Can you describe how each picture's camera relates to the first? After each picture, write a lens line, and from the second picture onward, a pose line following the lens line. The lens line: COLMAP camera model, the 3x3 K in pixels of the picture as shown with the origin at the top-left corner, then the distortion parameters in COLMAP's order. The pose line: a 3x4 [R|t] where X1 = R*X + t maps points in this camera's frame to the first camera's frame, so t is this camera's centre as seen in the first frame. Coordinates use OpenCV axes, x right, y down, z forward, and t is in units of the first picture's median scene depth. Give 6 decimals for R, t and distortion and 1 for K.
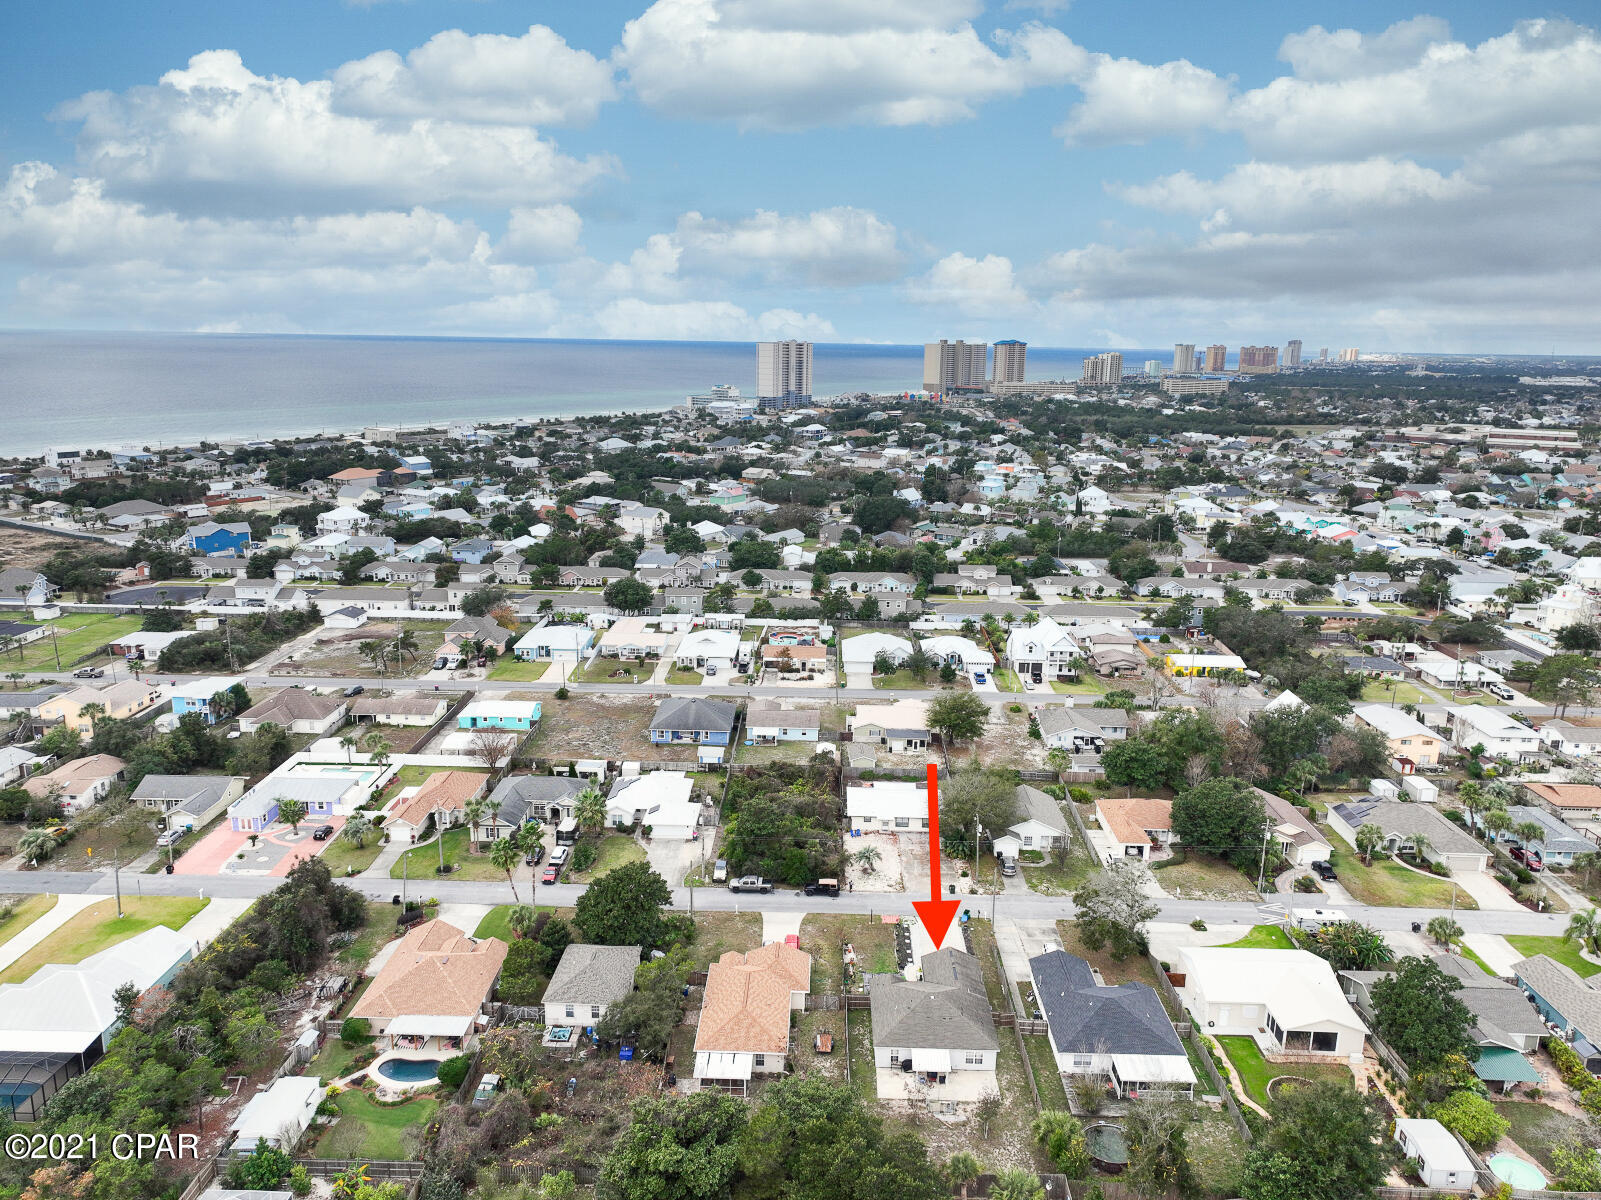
lens RADIAL K [[1127.7, 0, 800.5], [0, 1127.7, 600.0], [0, 0, 1]] dist [0.006864, 0.004988]
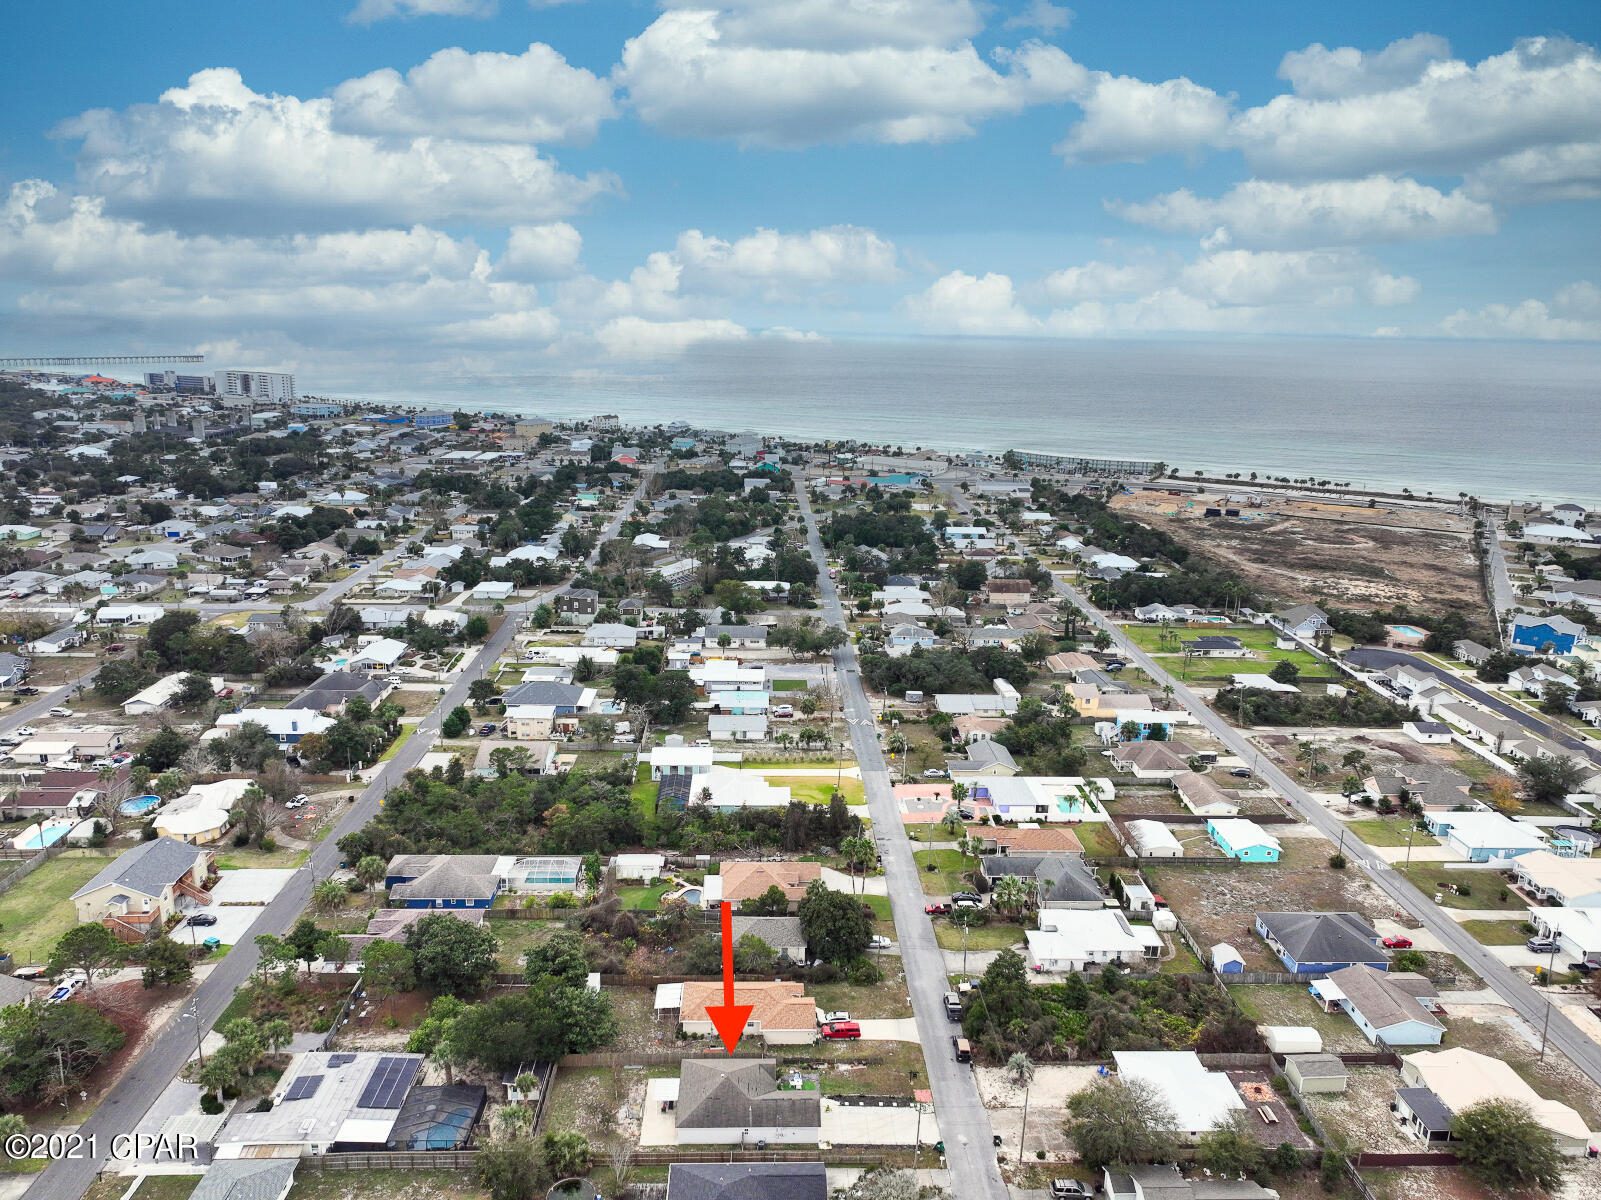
lens RADIAL K [[1127.7, 0, 800.5], [0, 1127.7, 600.0], [0, 0, 1]] dist [0.006864, 0.004988]
pose [[0.057911, 0.230621, -0.971319, 0.646580], [-0.248030, 0.945769, 0.209767, -0.215849], [0.967020, 0.228769, 0.111971, 0.469025]]
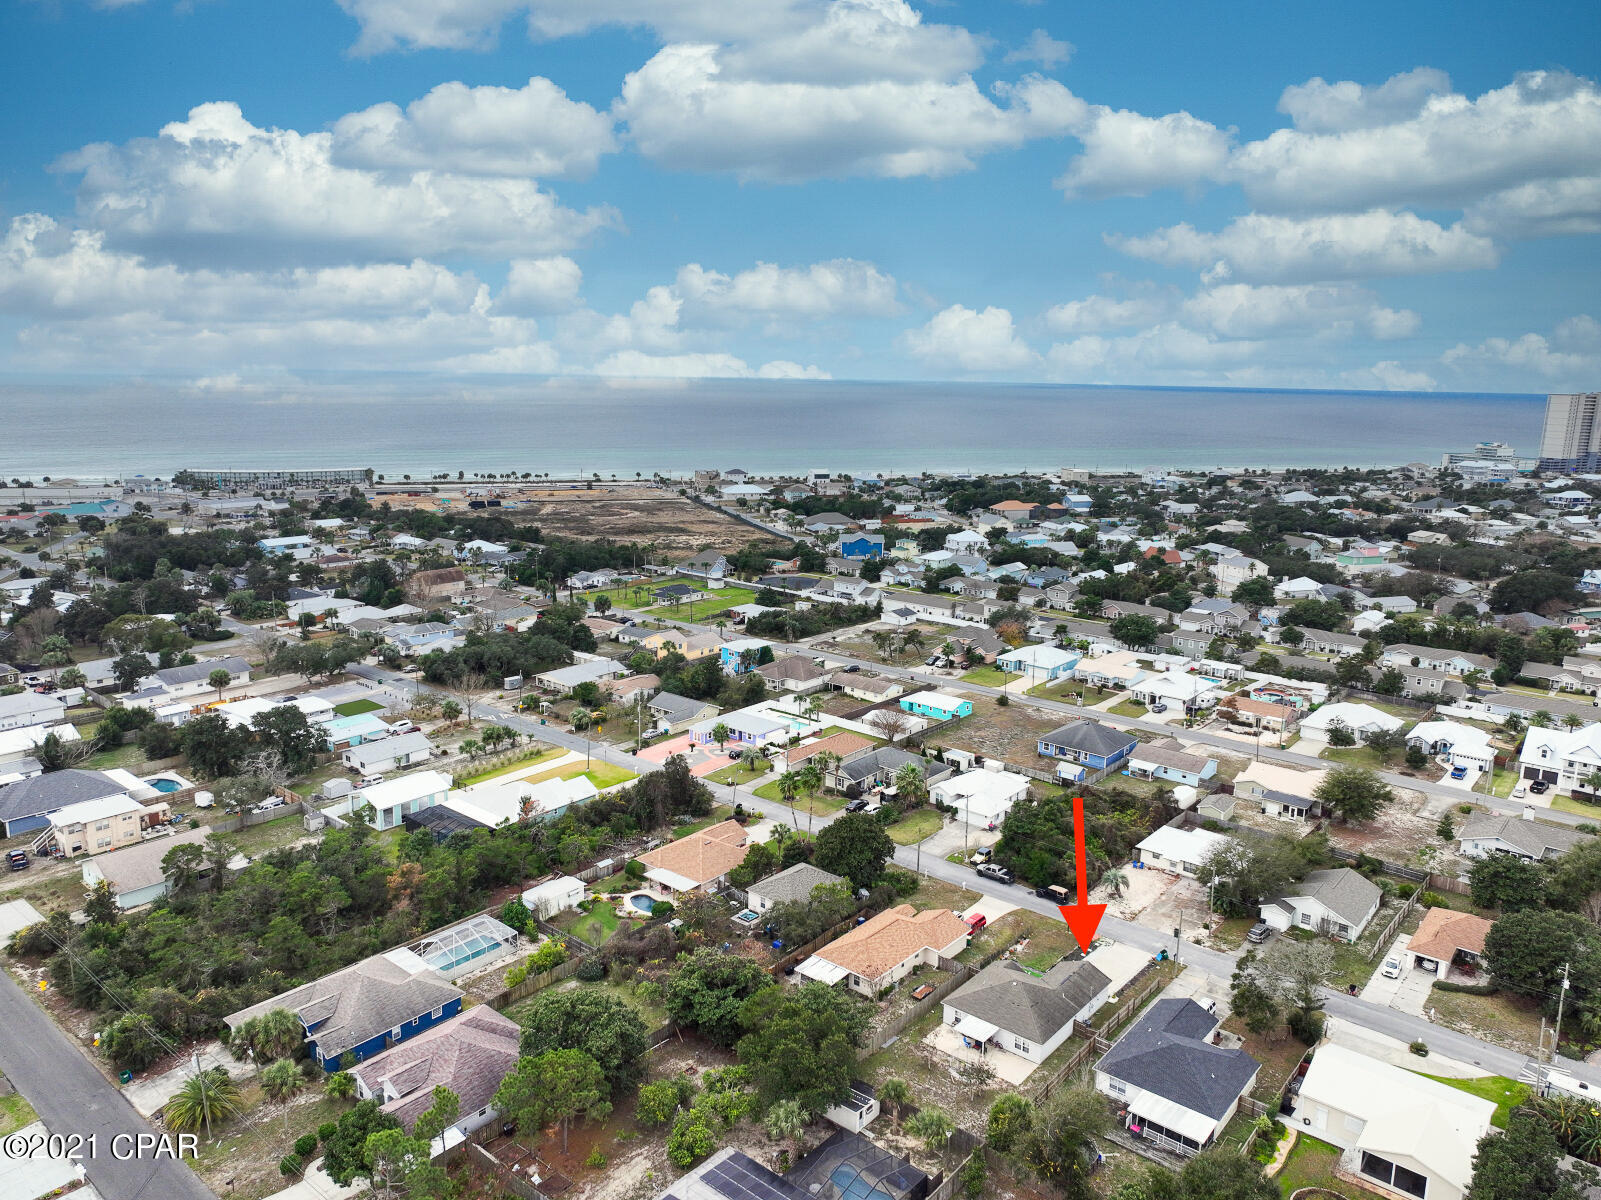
lens RADIAL K [[1127.7, 0, 800.5], [0, 1127.7, 600.0], [0, 0, 1]] dist [0.006864, 0.004988]
pose [[0.783044, 0.120884, -0.610106, 0.318785], [-0.147240, 0.989076, 0.006997, 0.007851], [0.604287, 0.084353, 0.792289, -0.001771]]
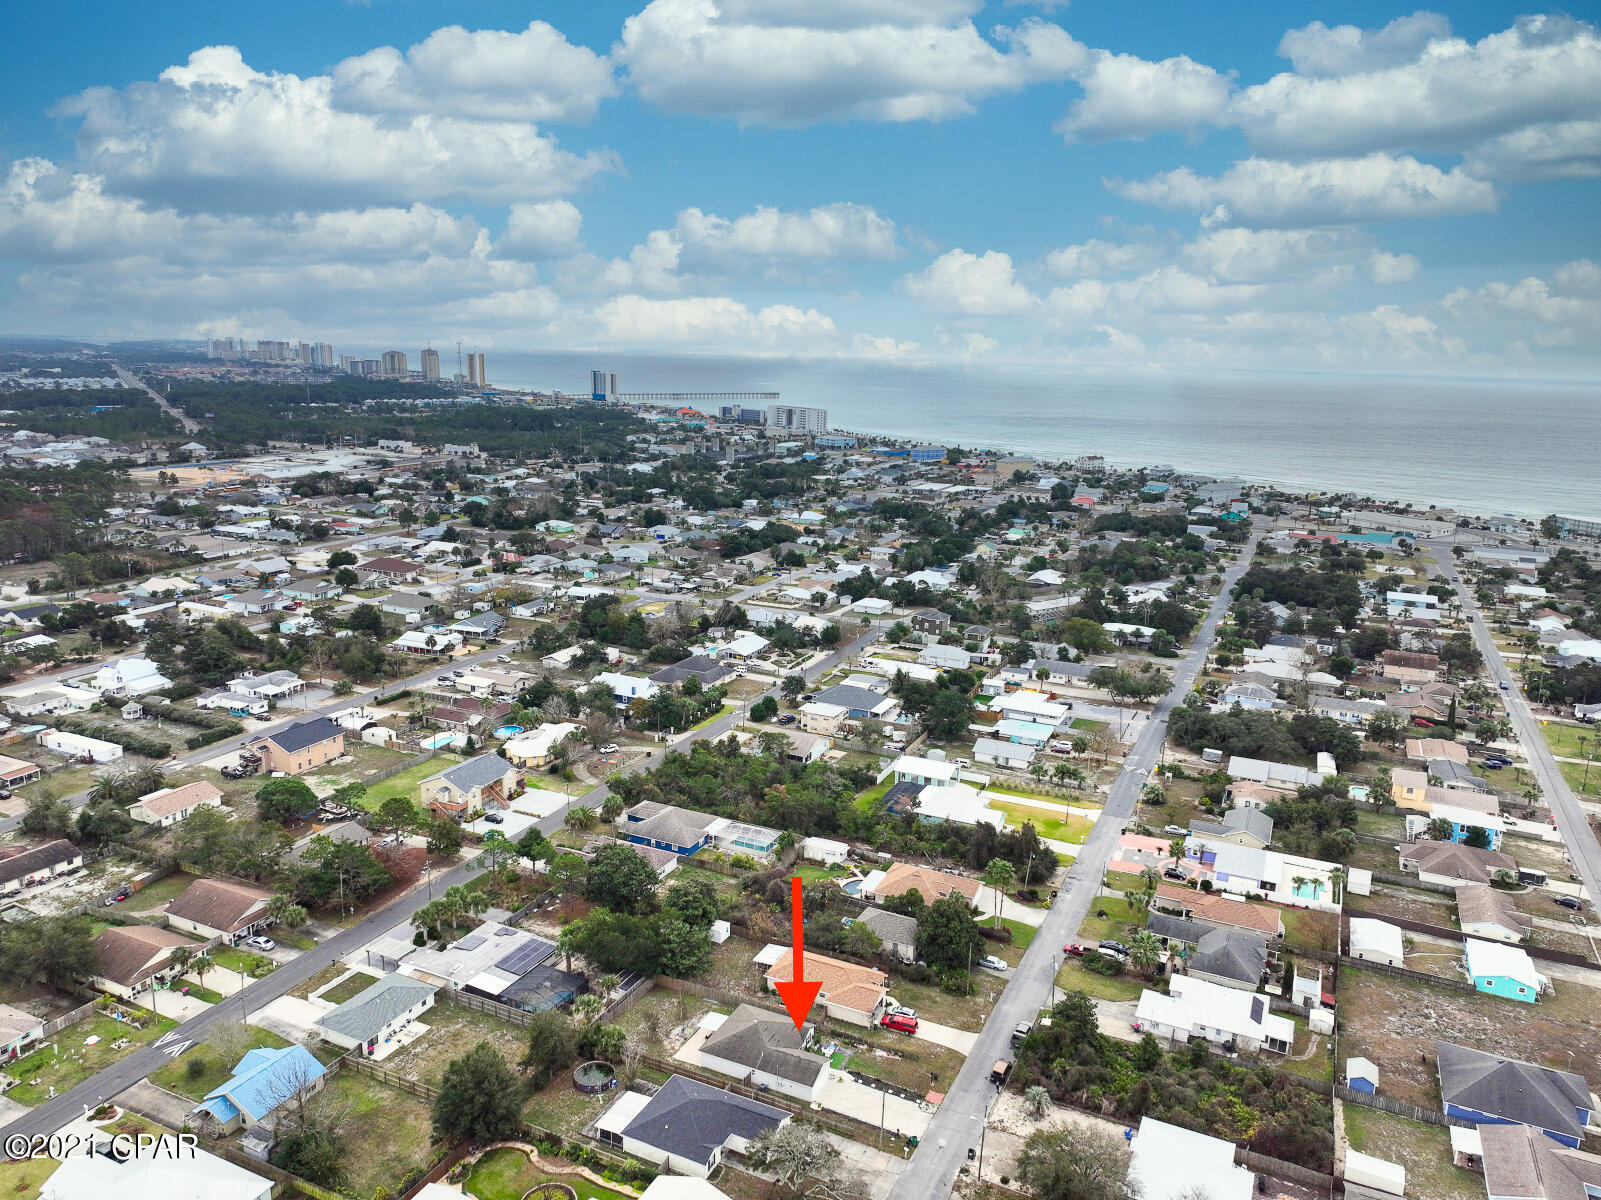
lens RADIAL K [[1127.7, 0, 800.5], [0, 1127.7, 600.0], [0, 0, 1]] dist [0.006864, 0.004988]
pose [[-0.412985, 0.176932, -0.893386, 0.668832], [-0.232813, 0.927845, 0.291379, -0.284020], [0.880478, 0.328327, -0.341994, 0.753274]]
